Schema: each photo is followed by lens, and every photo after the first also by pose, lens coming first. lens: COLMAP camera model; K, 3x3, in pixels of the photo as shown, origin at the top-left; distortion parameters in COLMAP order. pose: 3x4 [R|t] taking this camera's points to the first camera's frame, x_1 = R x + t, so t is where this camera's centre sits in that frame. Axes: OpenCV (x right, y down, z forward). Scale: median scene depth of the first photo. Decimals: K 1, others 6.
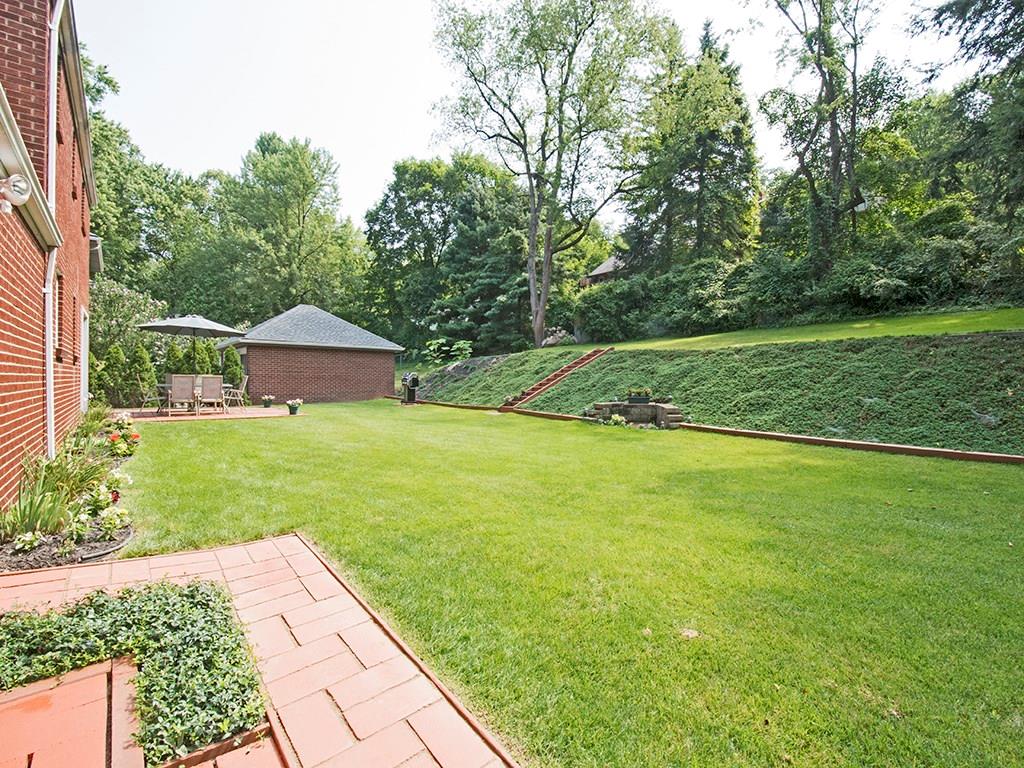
lens RADIAL K [[449.9, 0, 514.8], [0, 449.9, 394.0], [0, 0, 1]] dist [0.001668, -0.015028]
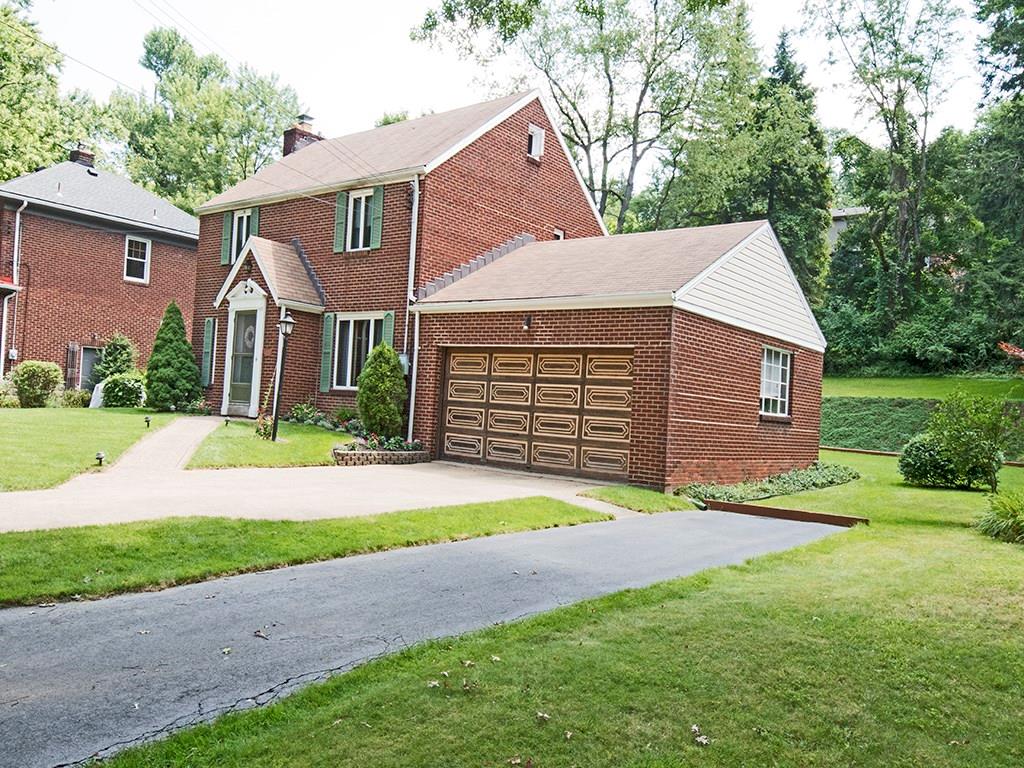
lens RADIAL K [[830.4, 0, 512.0], [0, 830.4, 384.0], [0, 0, 1]] dist [-0.000852, -0.001331]
pose [[0.983817, 0.068482, 0.165575, -0.535235], [-0.057159, 0.995750, -0.072214, 0.057116], [-0.169817, 0.061581, 0.983550, -0.818810]]
